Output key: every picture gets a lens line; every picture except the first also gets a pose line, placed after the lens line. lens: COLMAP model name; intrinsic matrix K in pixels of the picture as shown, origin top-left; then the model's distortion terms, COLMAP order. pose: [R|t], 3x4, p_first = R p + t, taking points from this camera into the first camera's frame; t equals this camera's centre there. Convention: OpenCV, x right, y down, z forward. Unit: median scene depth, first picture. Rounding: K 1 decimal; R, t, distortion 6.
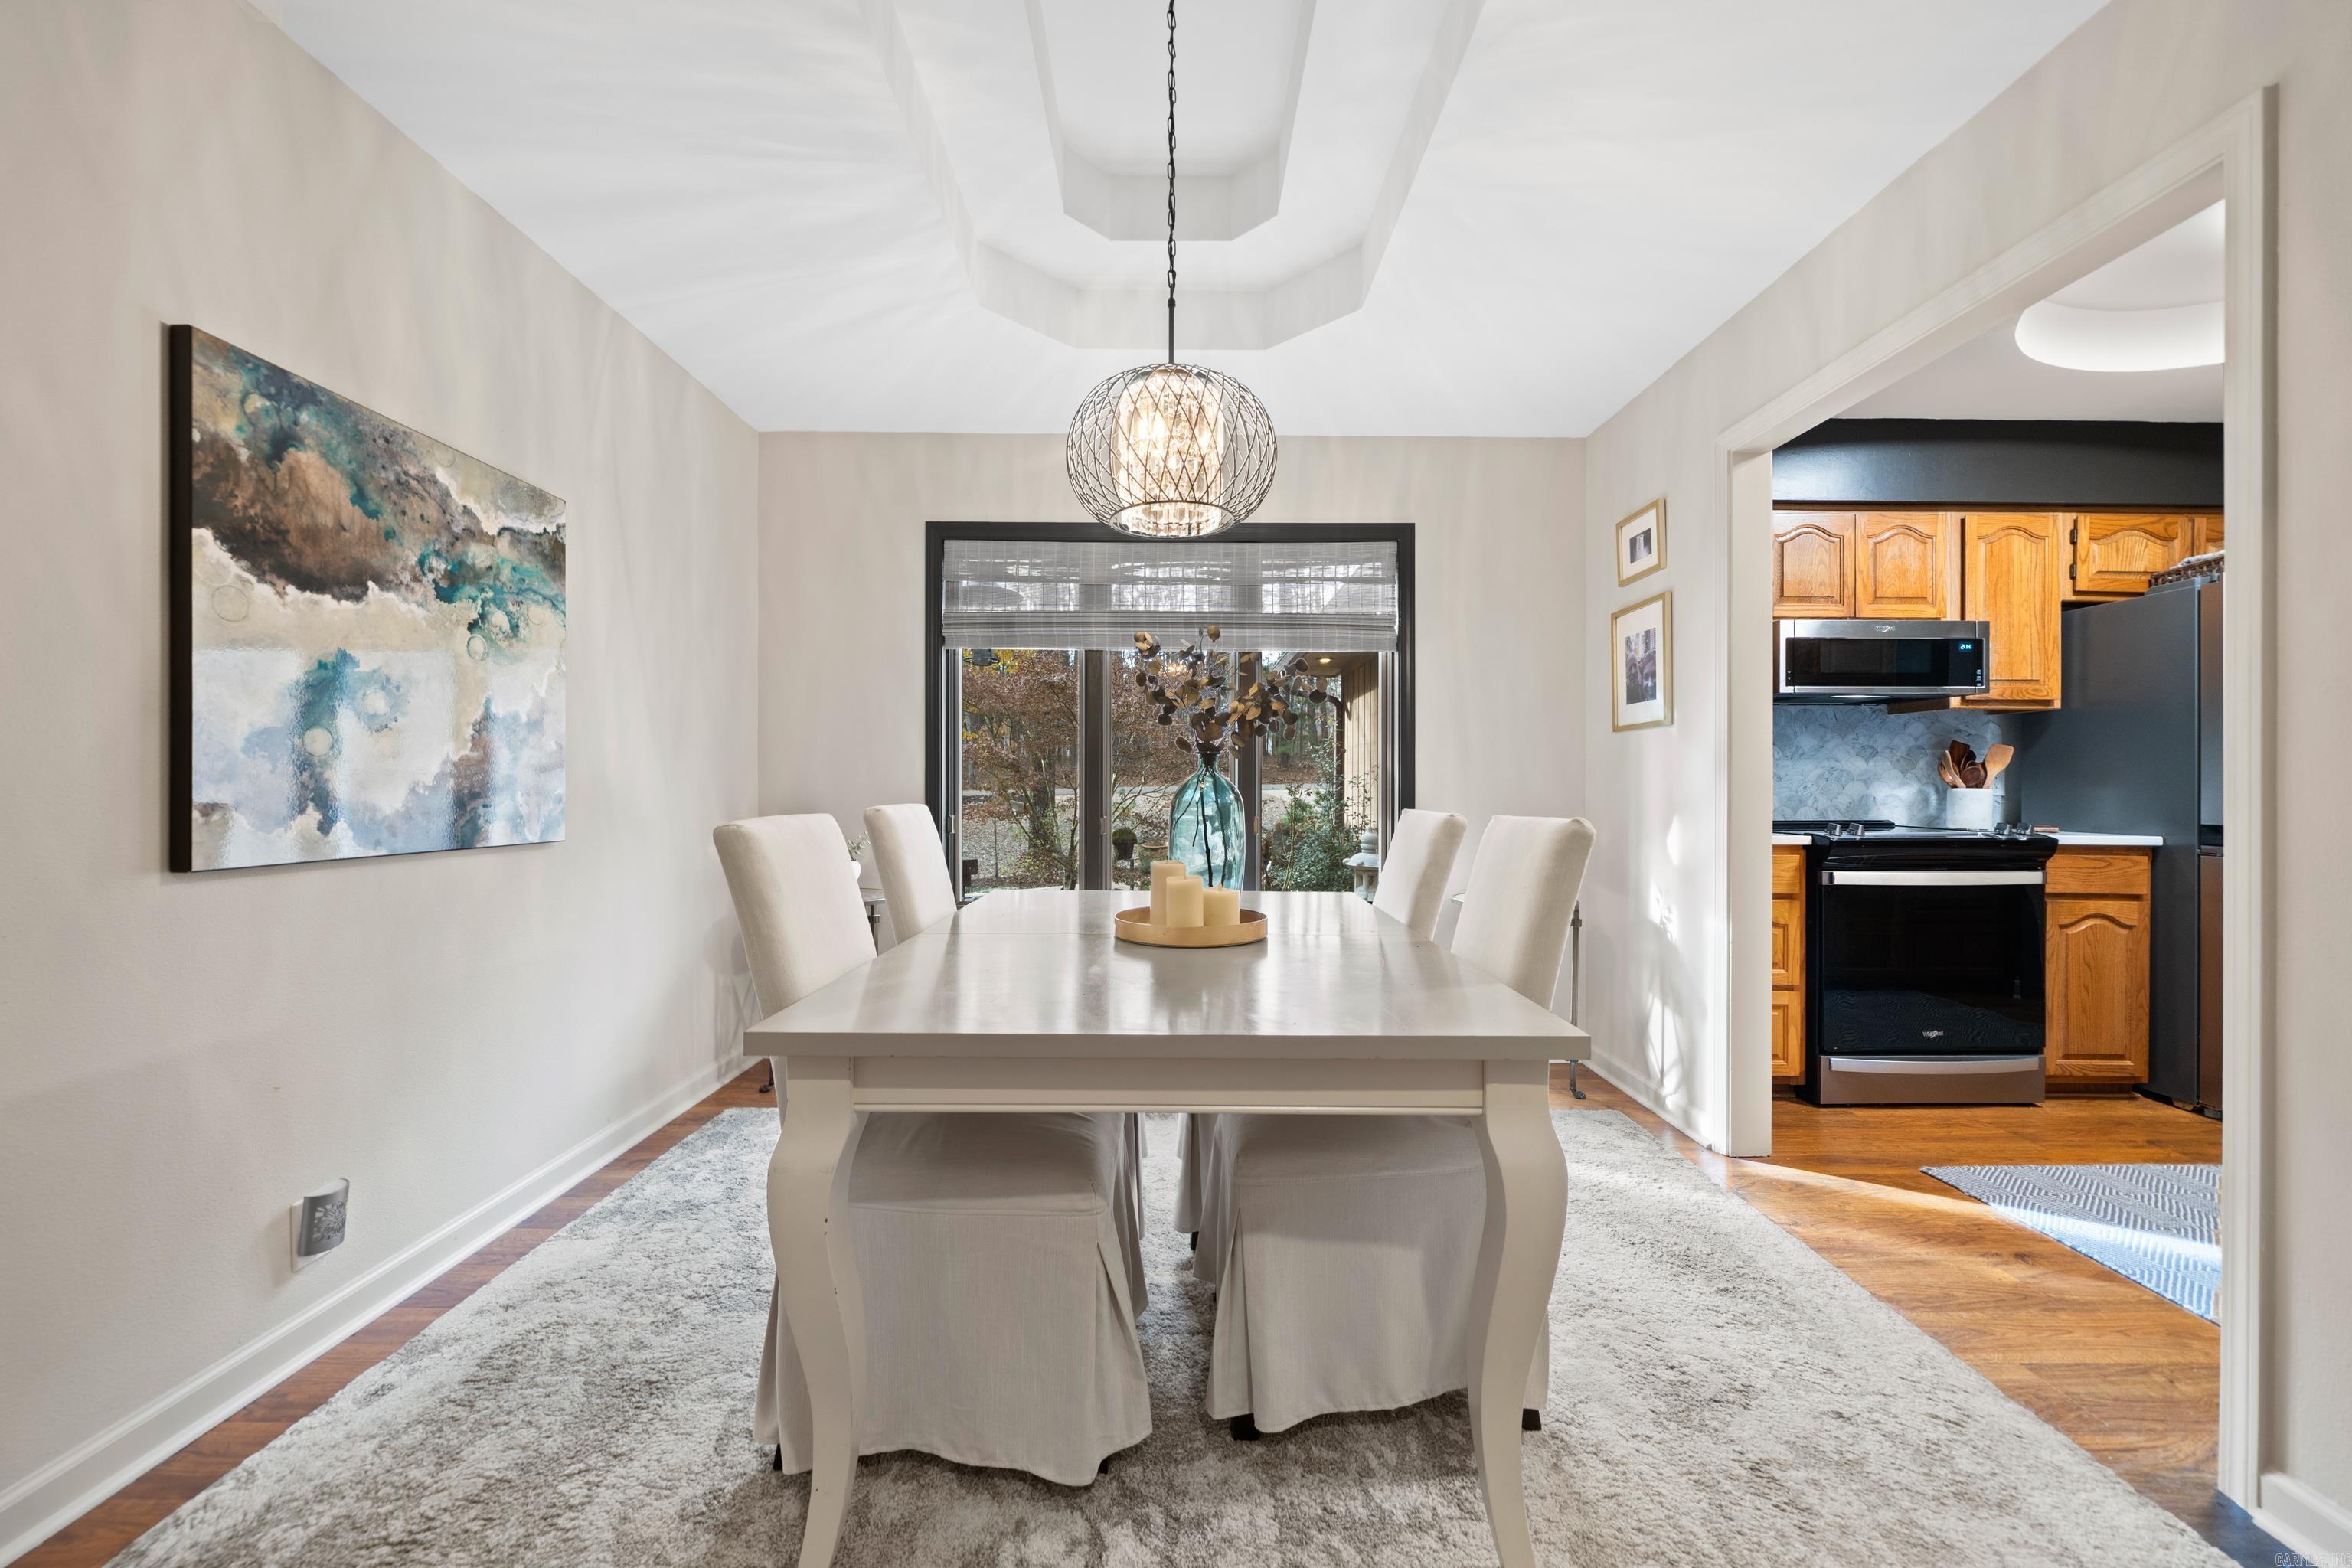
lens RADIAL K [[886.2, 0, 1193.0], [0, 886.2, 784.1], [0, 0, 1]] dist [-0.002837, 0.000545]
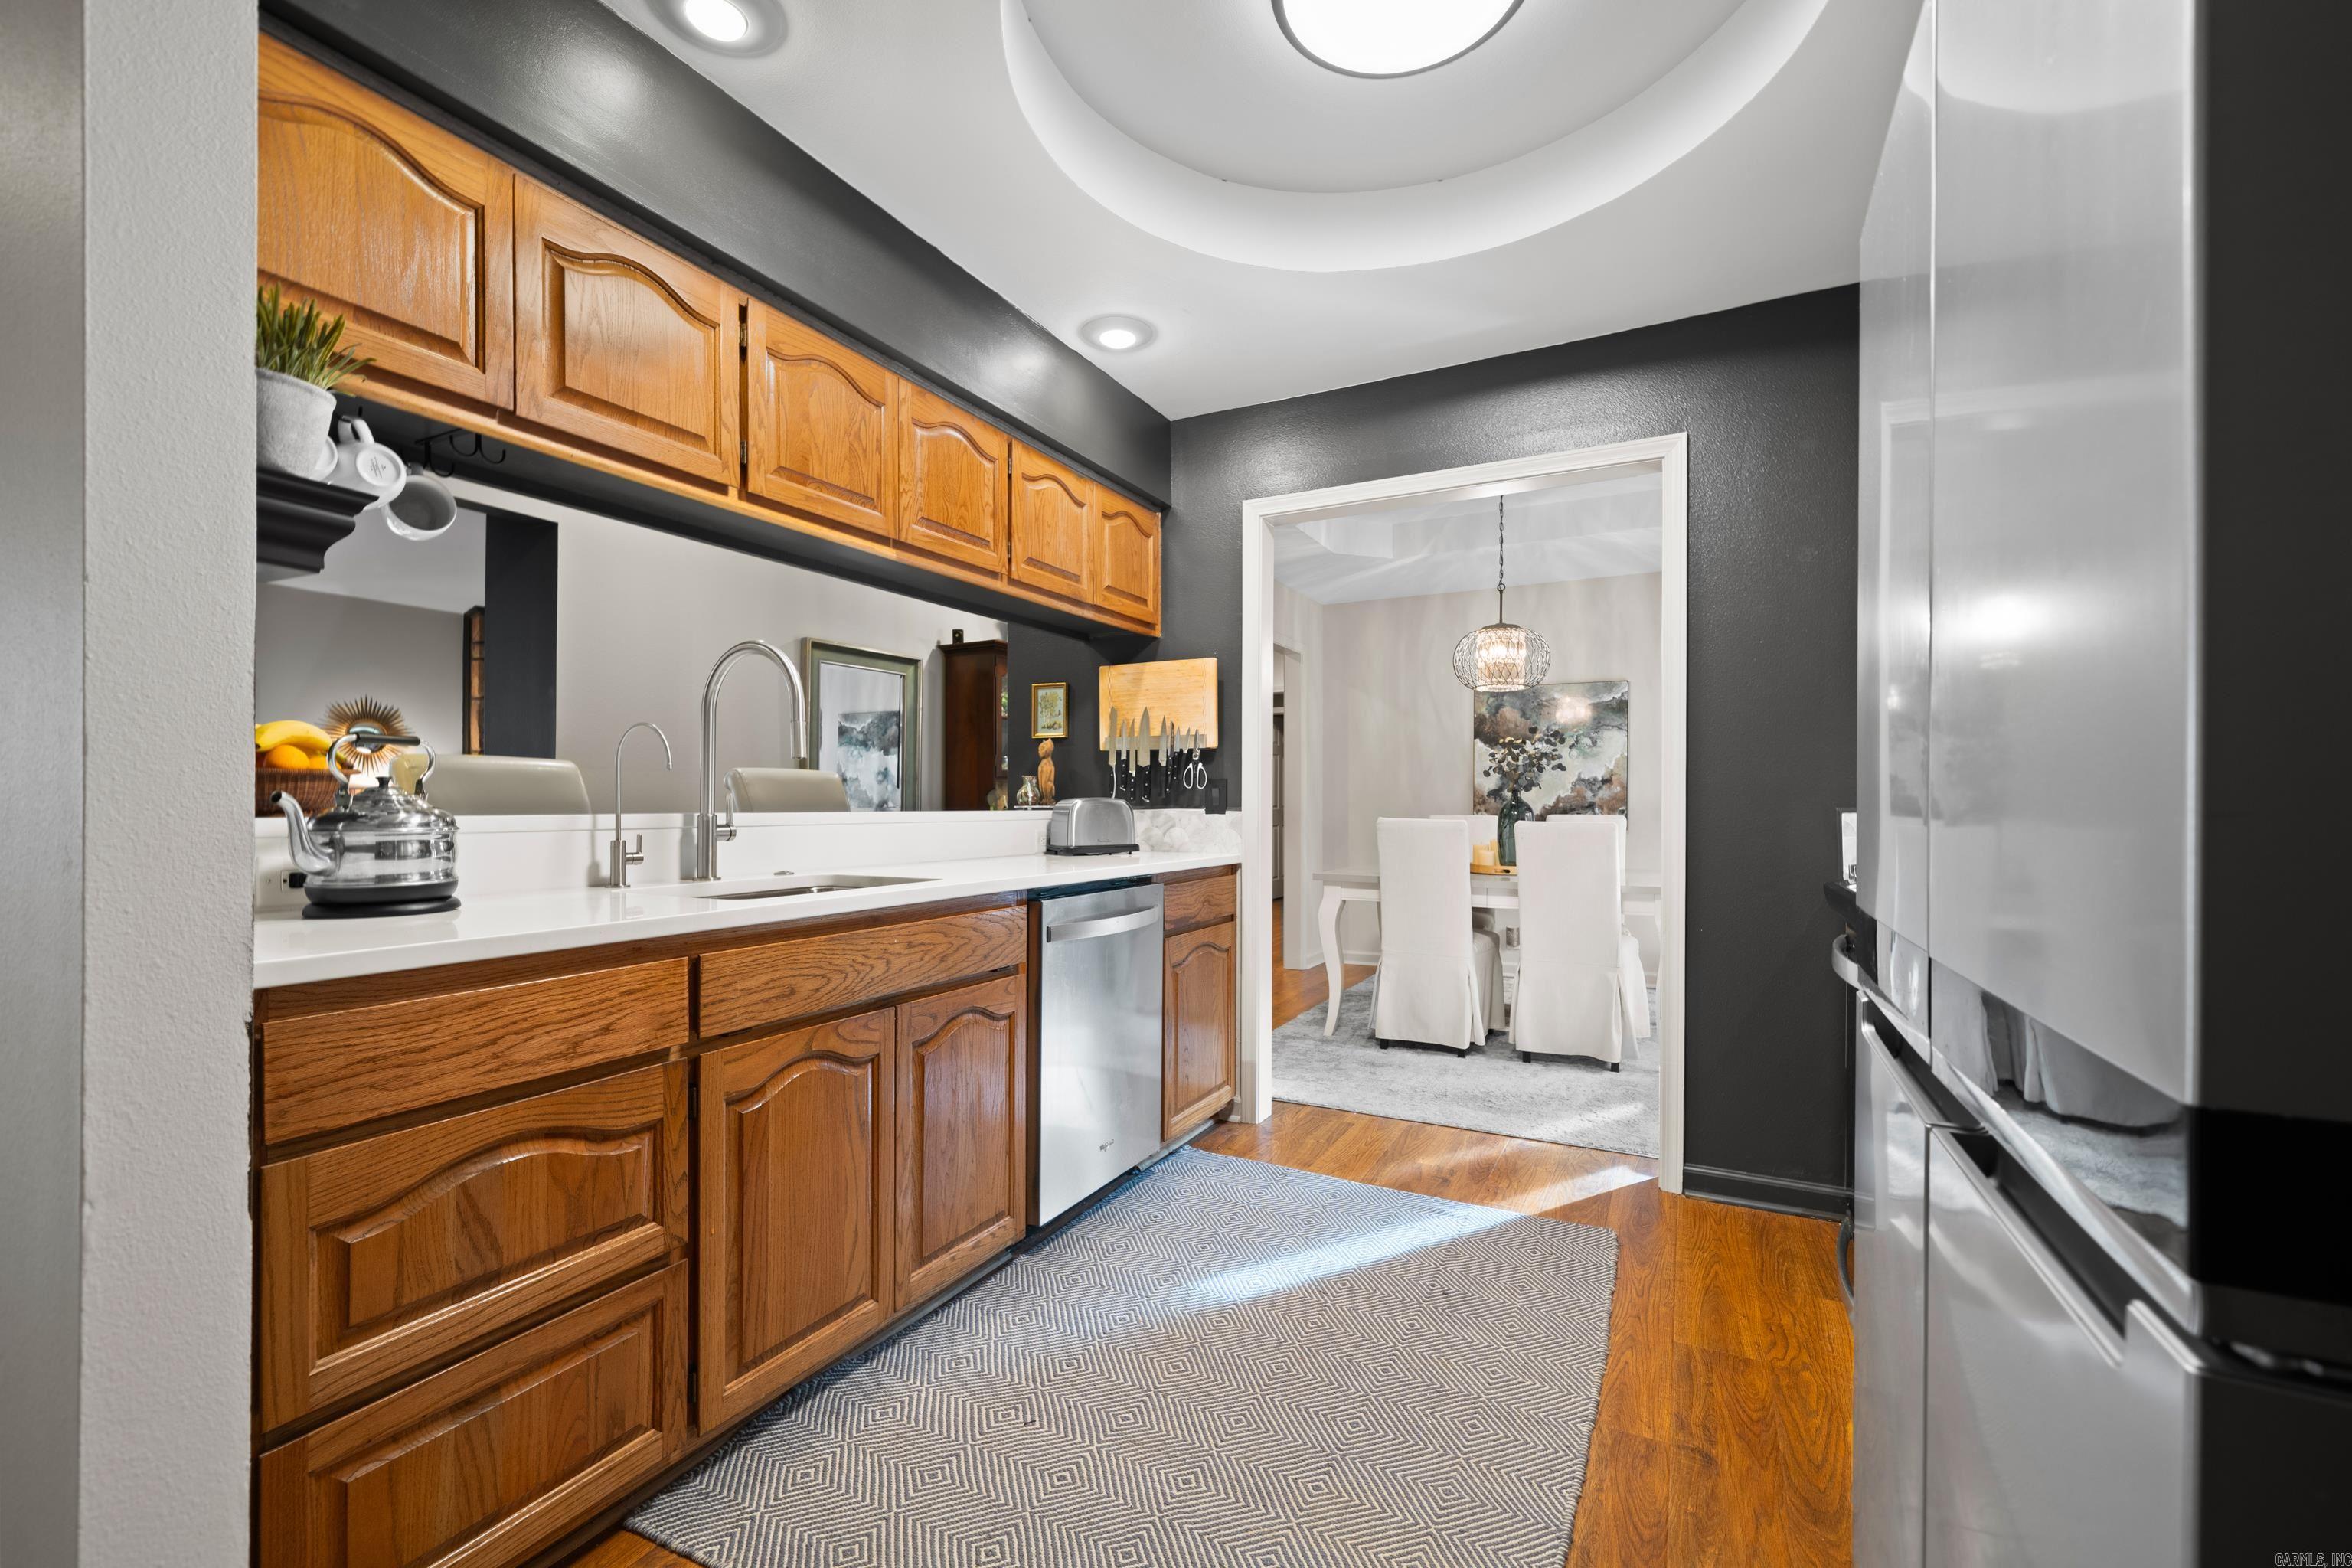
lens RADIAL K [[970.2, 0, 1179.4], [0, 970.2, 808.2], [0, 0, 1]] dist [-0.000592, -0.000178]
pose [[-0.461126, 0.001471, -0.887333, 1.598511], [-0.005529, 0.999974, 0.004531, 0.001127], [0.887317, 0.006996, -0.461106, 0.888779]]
